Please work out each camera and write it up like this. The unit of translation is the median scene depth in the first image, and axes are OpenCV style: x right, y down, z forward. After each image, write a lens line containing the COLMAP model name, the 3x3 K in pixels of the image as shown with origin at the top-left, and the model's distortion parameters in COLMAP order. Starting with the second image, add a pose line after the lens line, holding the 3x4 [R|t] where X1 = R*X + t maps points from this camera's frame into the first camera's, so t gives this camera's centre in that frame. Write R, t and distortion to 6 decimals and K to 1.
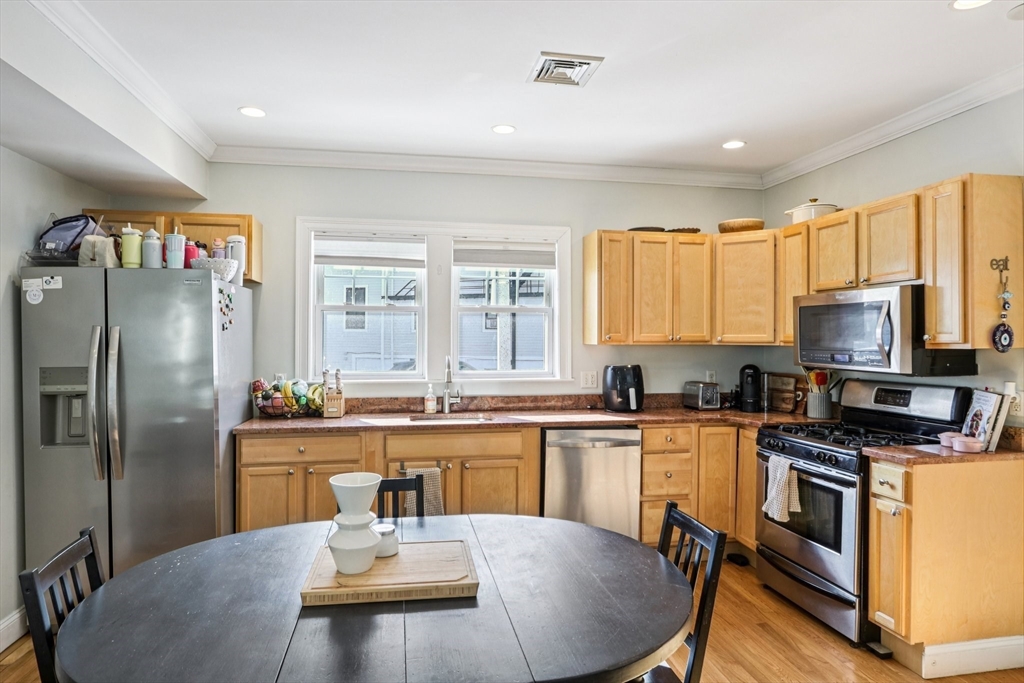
lens RADIAL K [[615.0, 0, 506.8], [0, 615.0, 345.2], [0, 0, 1]] dist [-0.018725, 0.038990]
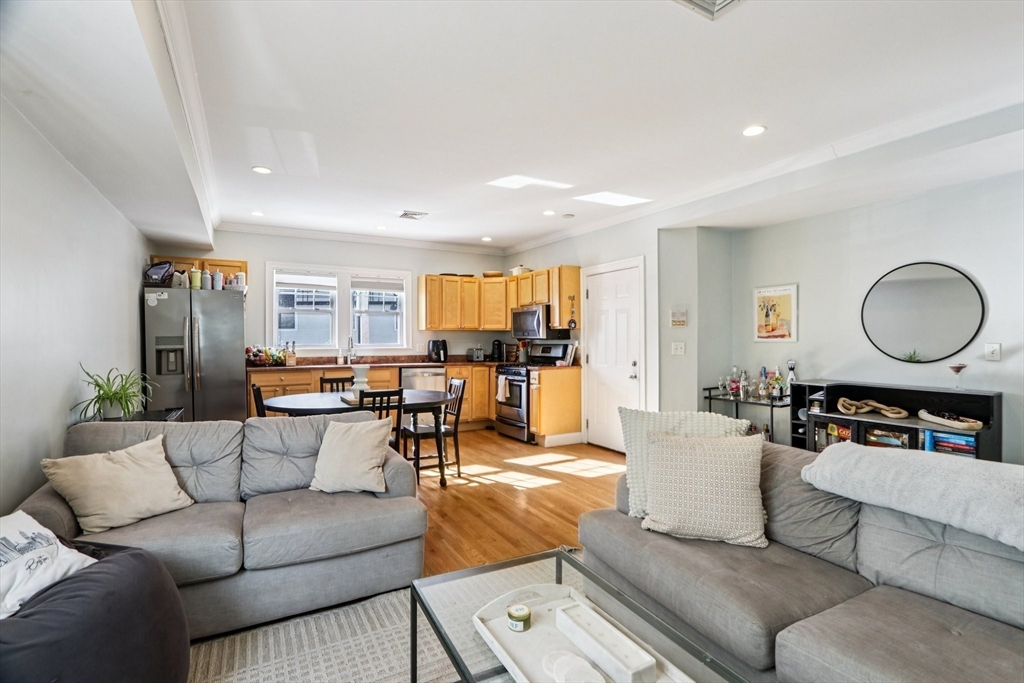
lens RADIAL K [[486.3, 0, 503.2], [0, 486.3, 337.4], [0, 0, 1]] dist [-0.000844, -0.000378]
pose [[0.951637, -0.001644, 0.307219, -0.114906], [0.005936, 0.999897, -0.013036, 0.051534], [-0.307166, 0.014229, 0.951549, -0.693896]]
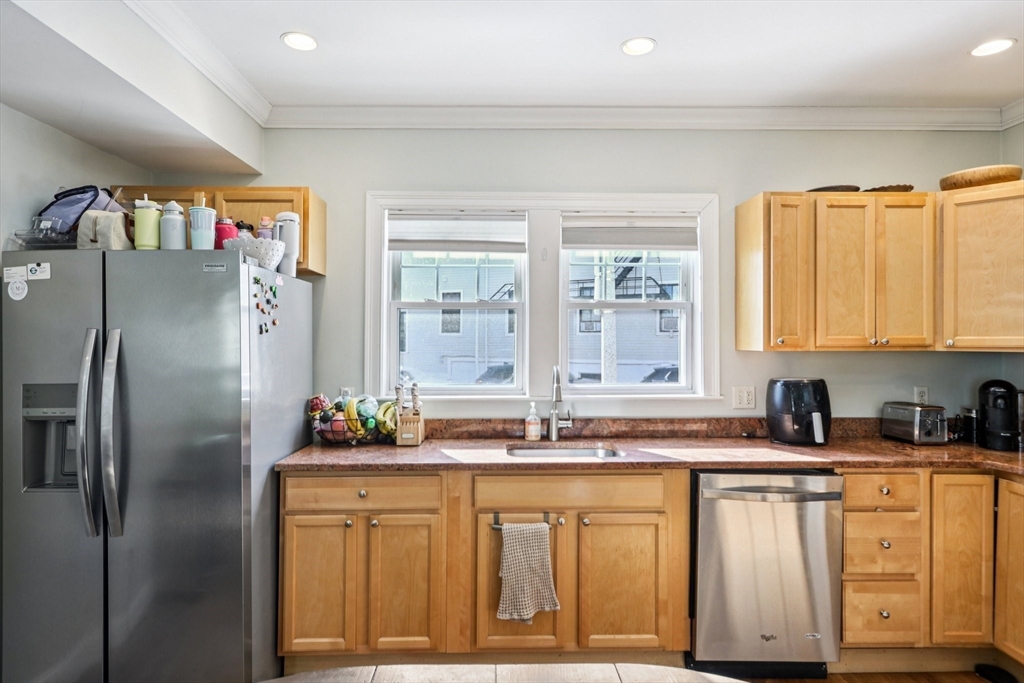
lens RADIAL K [[603.9, 0, 503.8], [0, 603.9, 342.4], [0, 0, 1]] dist [0.035728, 0.000473]
pose [[0.987345, -0.002505, -0.158568, -0.043504], [0.001081, 0.999958, -0.009064, -0.005237], [0.158585, 0.008778, 0.987306, 0.265765]]
